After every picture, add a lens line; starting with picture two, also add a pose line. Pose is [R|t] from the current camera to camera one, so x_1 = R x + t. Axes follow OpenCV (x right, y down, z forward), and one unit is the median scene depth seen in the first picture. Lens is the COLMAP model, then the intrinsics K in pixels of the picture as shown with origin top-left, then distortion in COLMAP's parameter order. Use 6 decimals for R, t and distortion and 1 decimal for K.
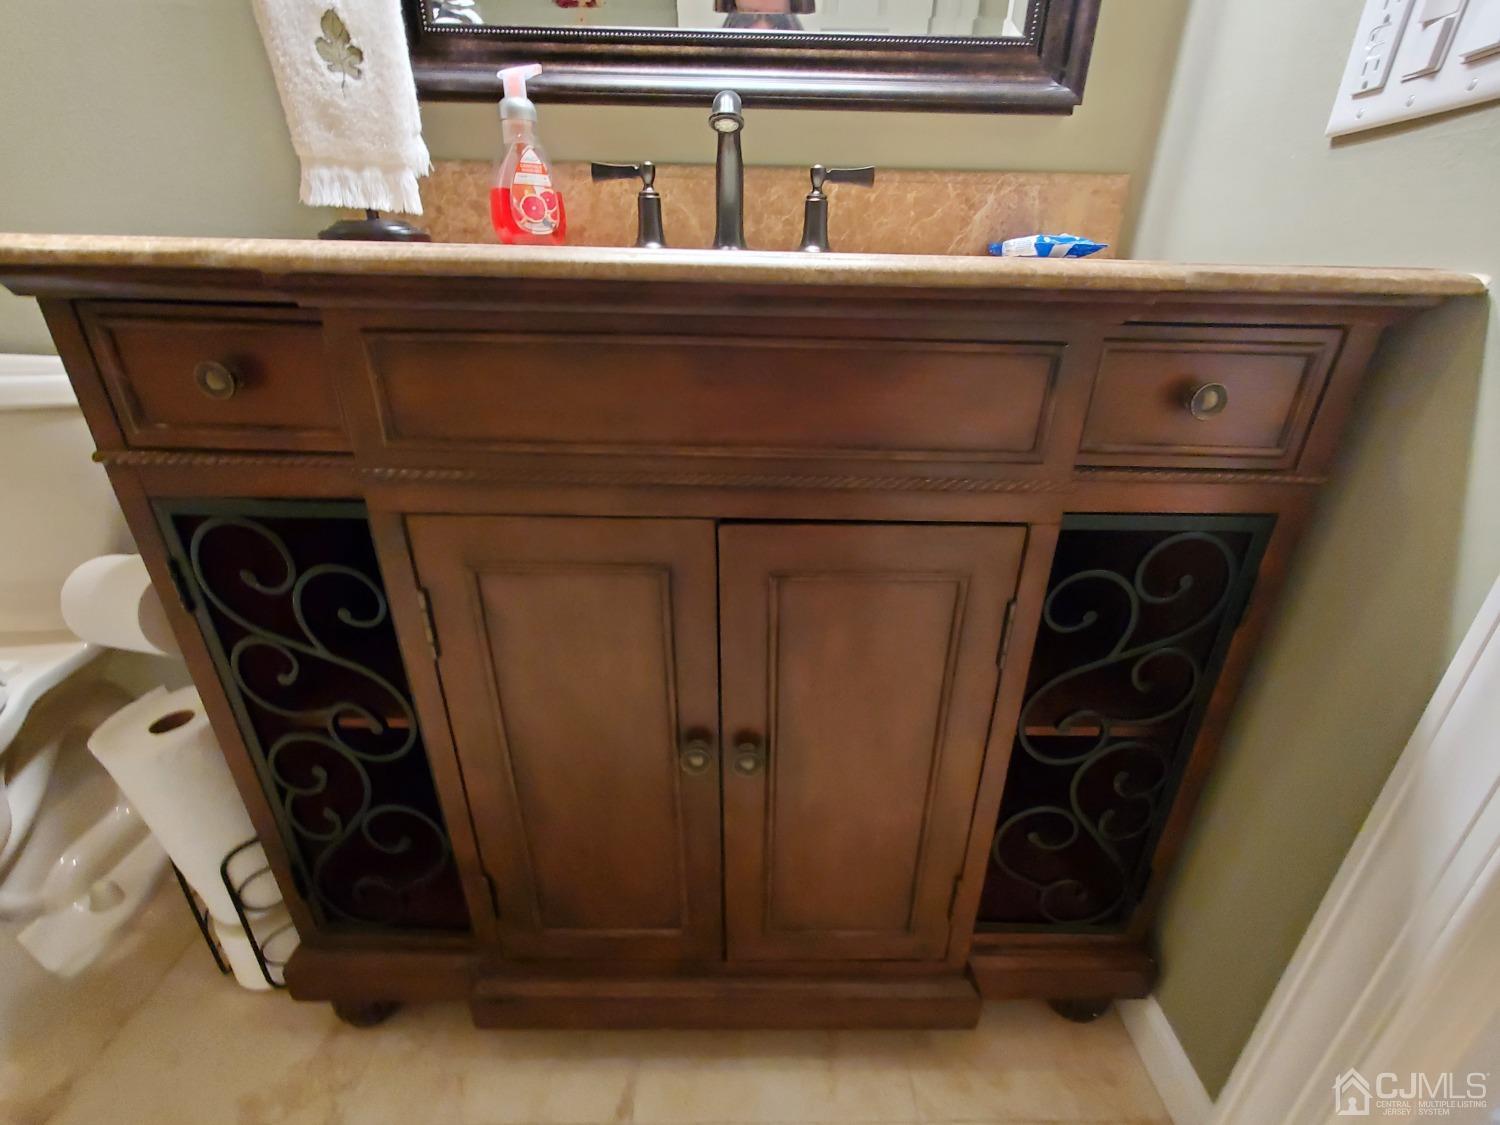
lens RADIAL K [[696.5, 0, 764.0], [0, 696.5, 573.3], [0, 0, 1]] dist [0.005457, 0.001872]
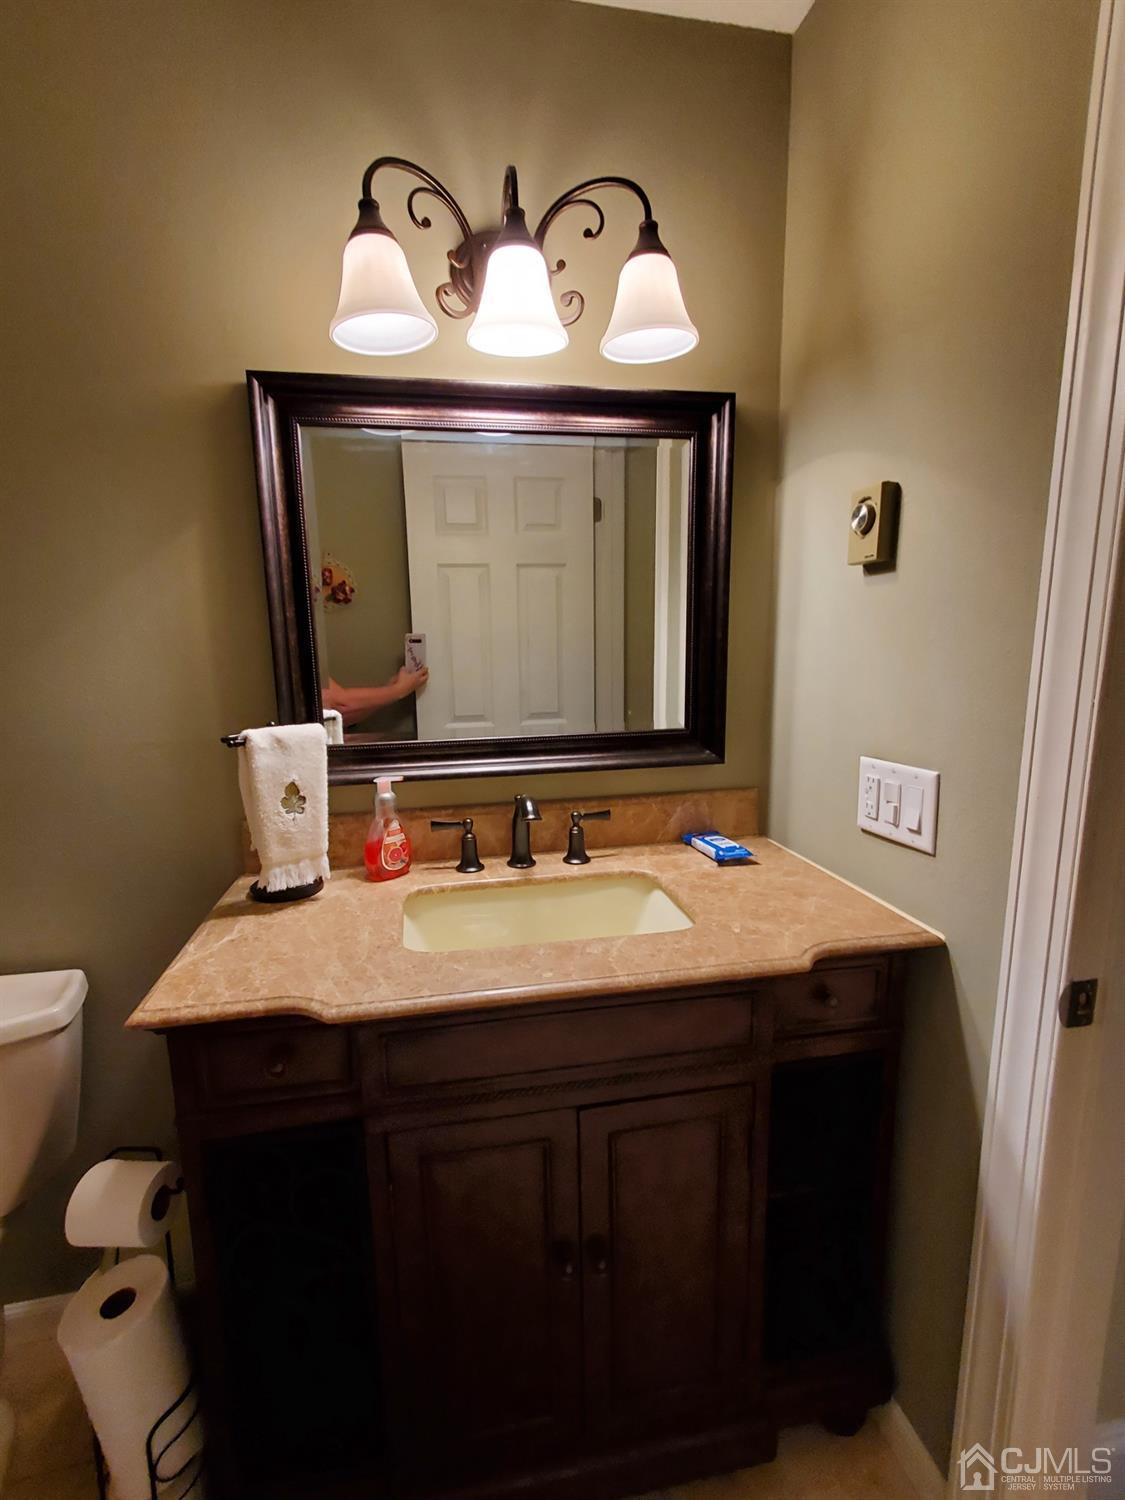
lens RADIAL K [[677.2, 0, 549.2], [0, 677.2, 757.4], [0, 0, 1]] dist [0.006123, 0.000953]
pose [[0.985615, -0.070506, 0.153596, -0.248059], [0.110548, 0.956392, -0.270358, -0.341697], [-0.127836, 0.283449, 0.950429, -0.587267]]
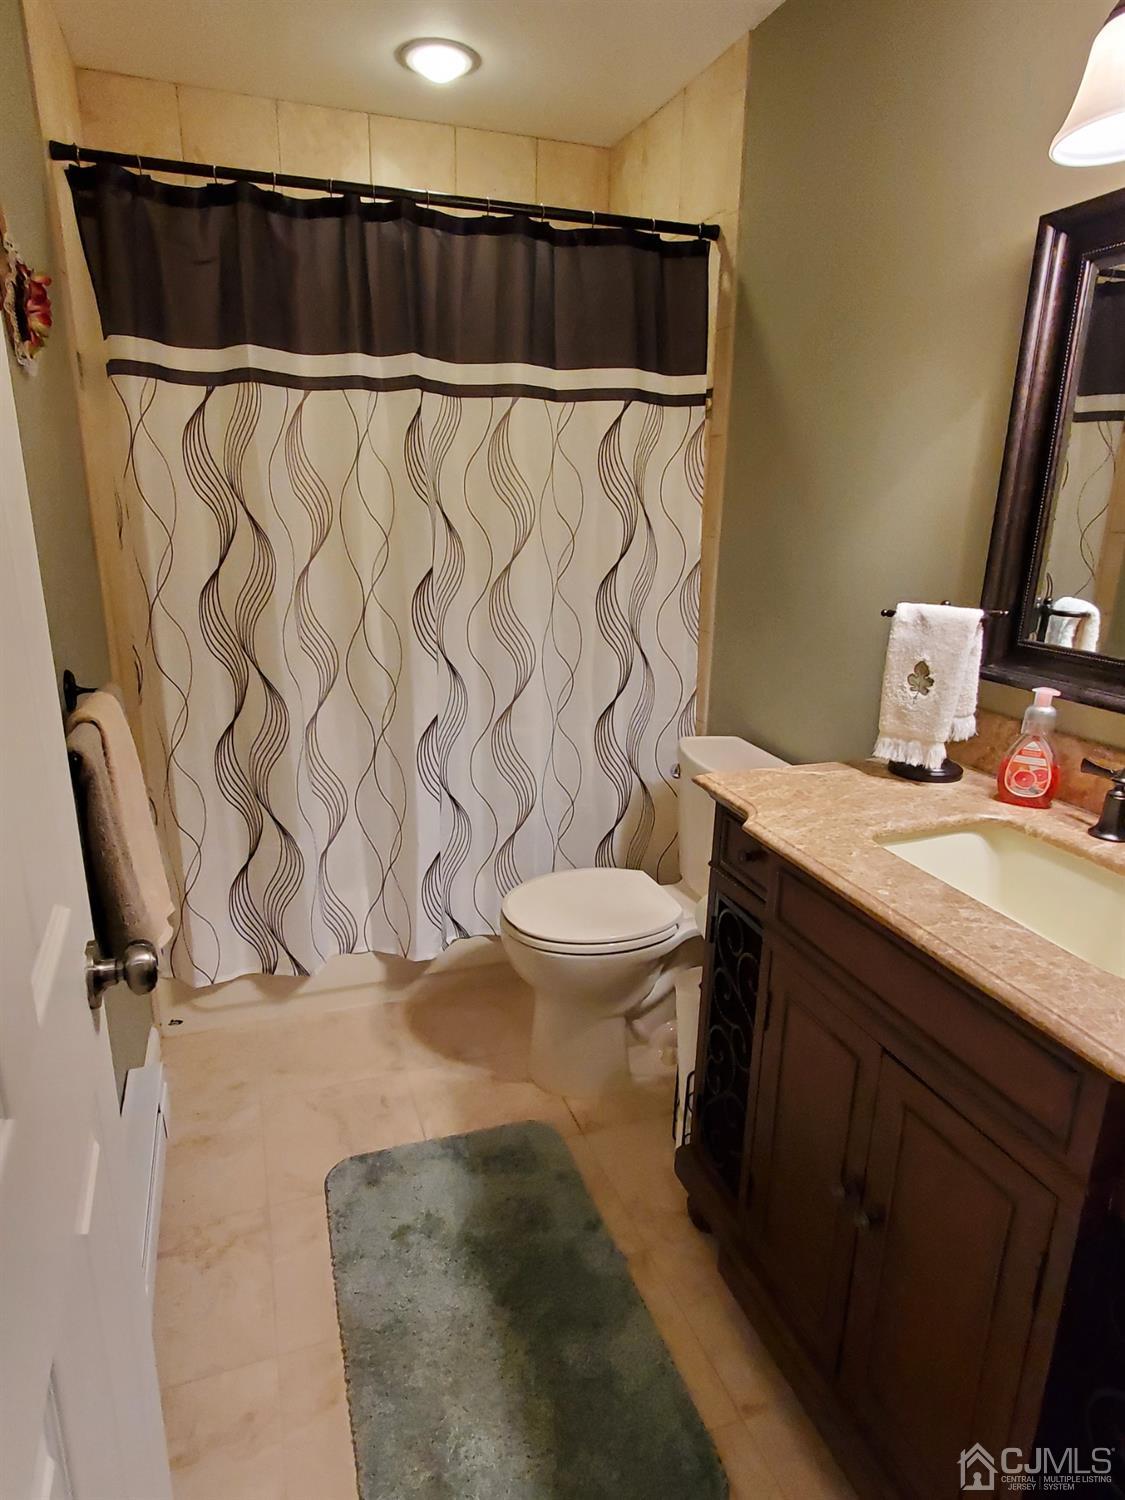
lens RADIAL K [[890.9, 0, 557.9], [0, 890.9, 756.6], [0, 0, 1]] dist [0.011044, 0.002751]
pose [[0.324774, 0.253037, -0.911314, 1.044745], [-0.422459, 0.900894, 0.099588, -0.422710], [0.846197, 0.352650, 0.399485, -0.480470]]
